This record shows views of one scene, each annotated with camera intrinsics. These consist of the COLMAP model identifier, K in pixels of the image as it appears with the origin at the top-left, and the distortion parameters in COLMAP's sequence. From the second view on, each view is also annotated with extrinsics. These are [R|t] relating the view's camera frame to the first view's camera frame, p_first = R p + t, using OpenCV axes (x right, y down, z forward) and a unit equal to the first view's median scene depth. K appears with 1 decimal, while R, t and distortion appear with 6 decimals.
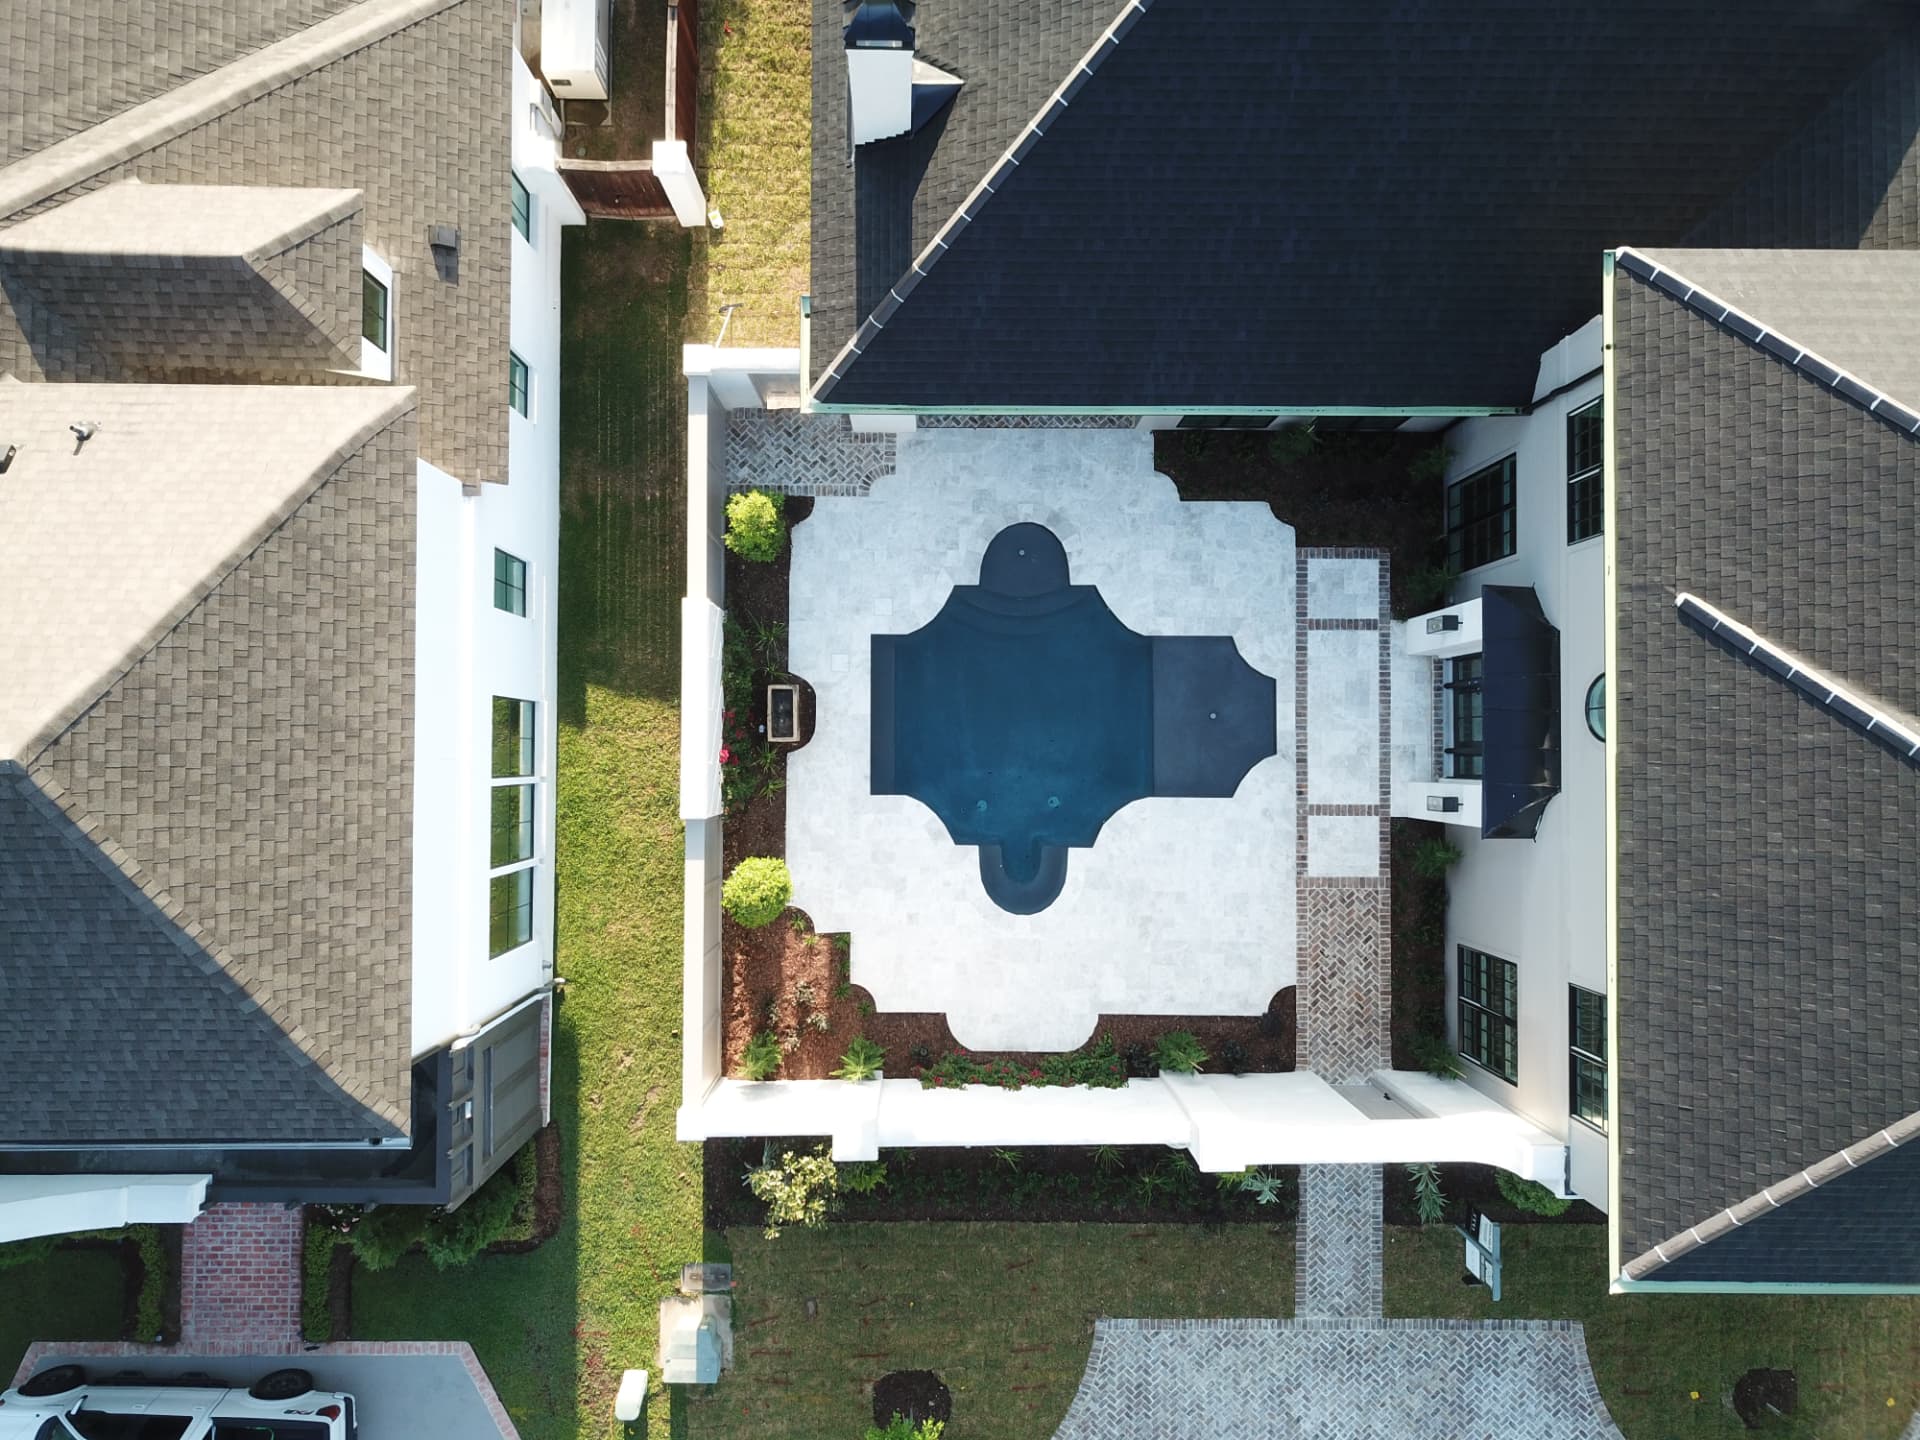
lens RADIAL K [[1479.2, 0, 961.1], [0, 1479.2, 720.2], [0, 0, 1]] dist [0.049720, -0.010105]
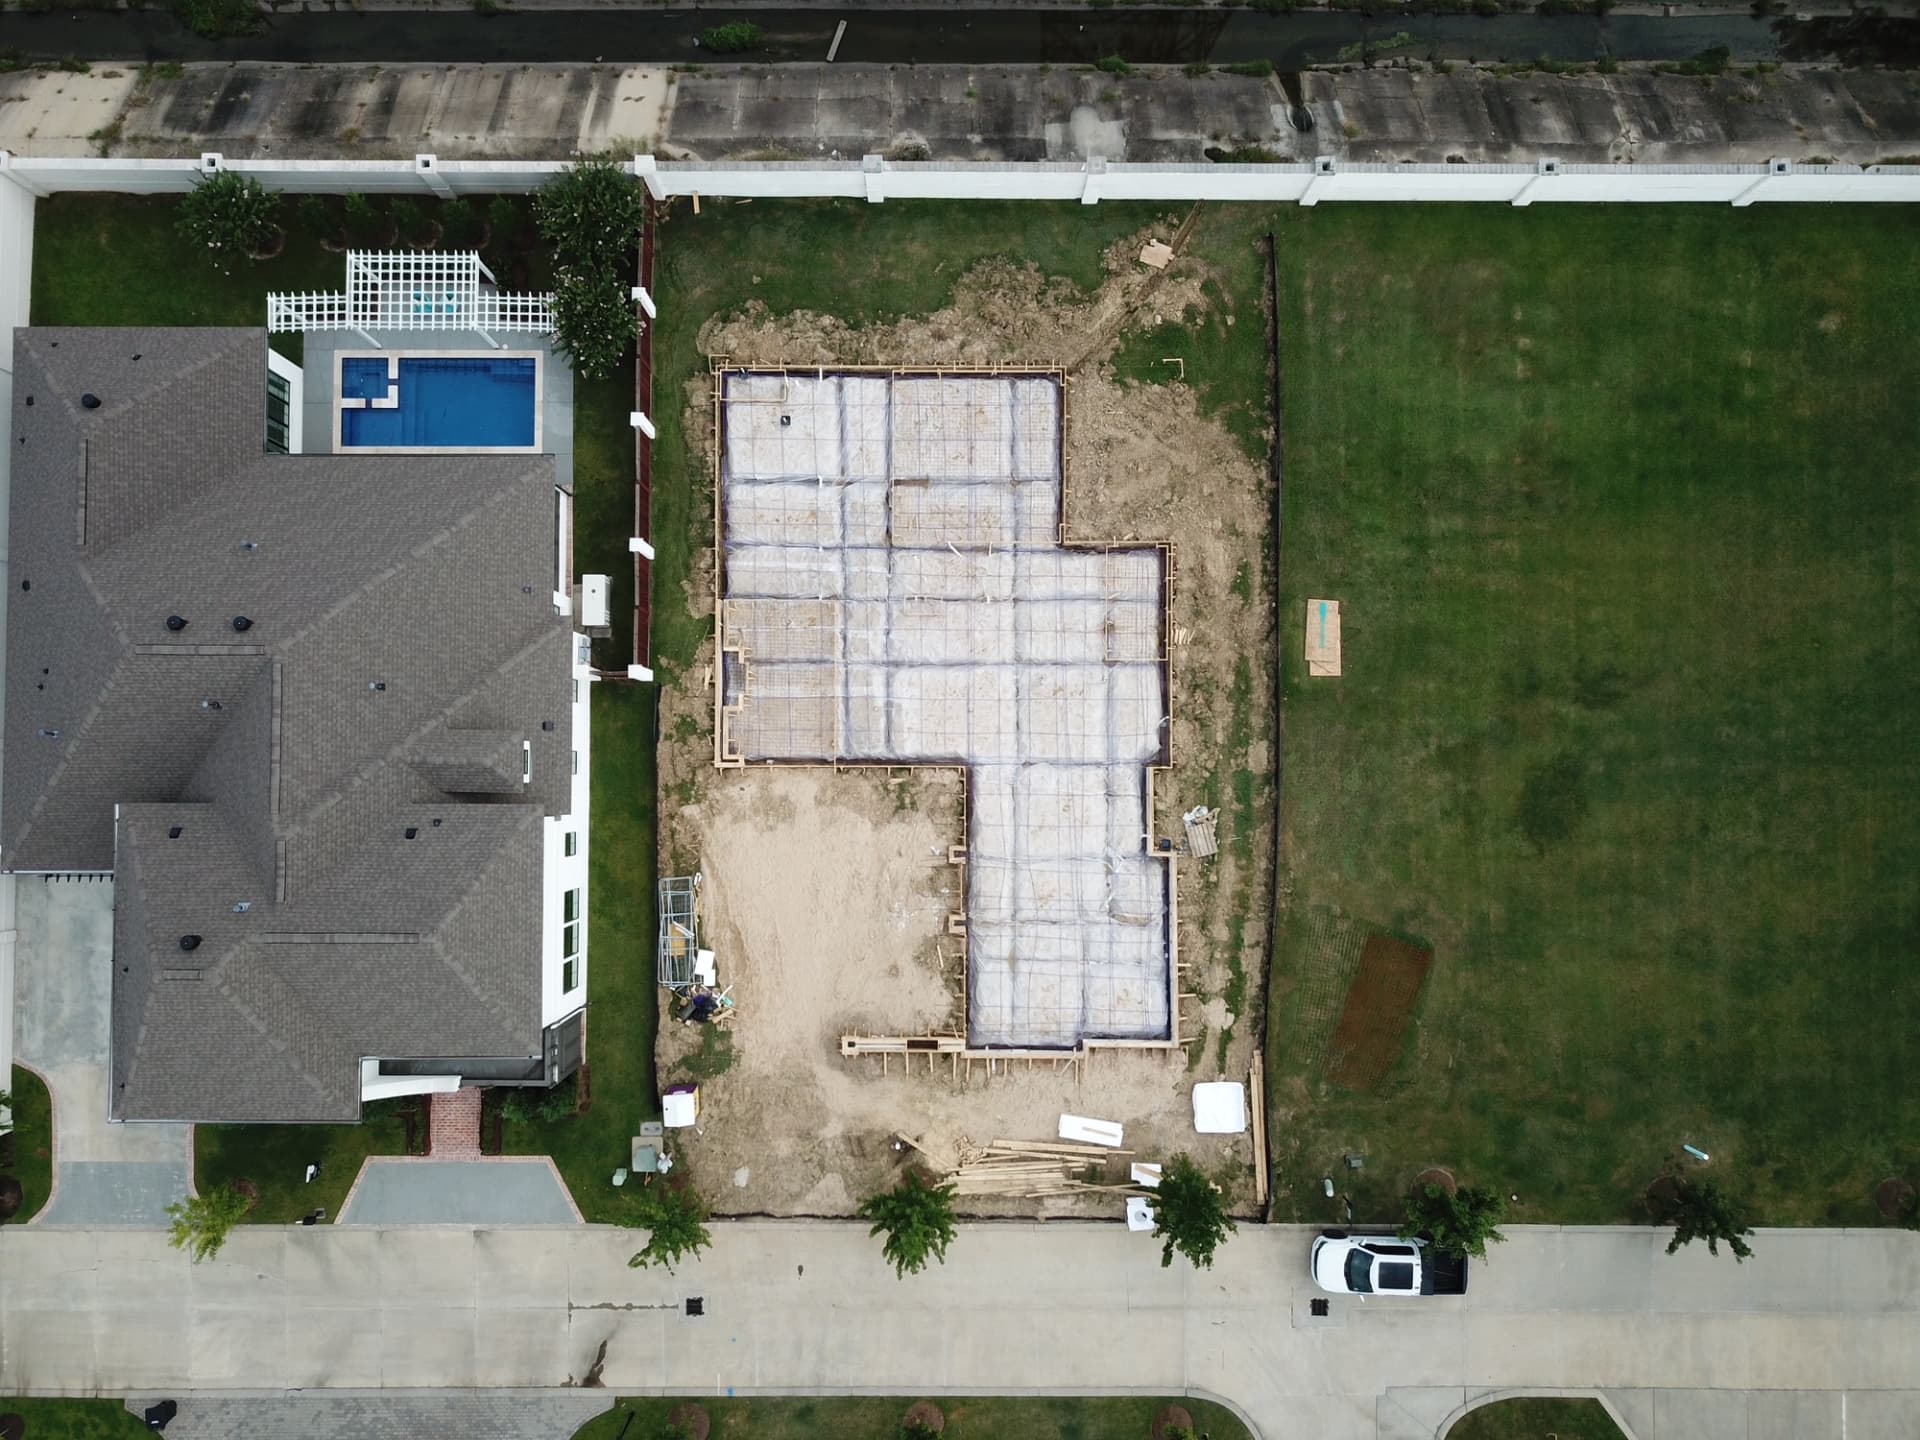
lens RADIAL K [[1479.2, 0, 957.0], [0, 1479.2, 723.0], [0, 0, 1]] dist [0.049720, -0.010105]
pose [[0.999917, -0.002031, -0.012698, 0.365802], [0.001854, 0.999901, -0.013932, -0.250364], [0.012725, 0.013907, 0.999822, -1.436994]]
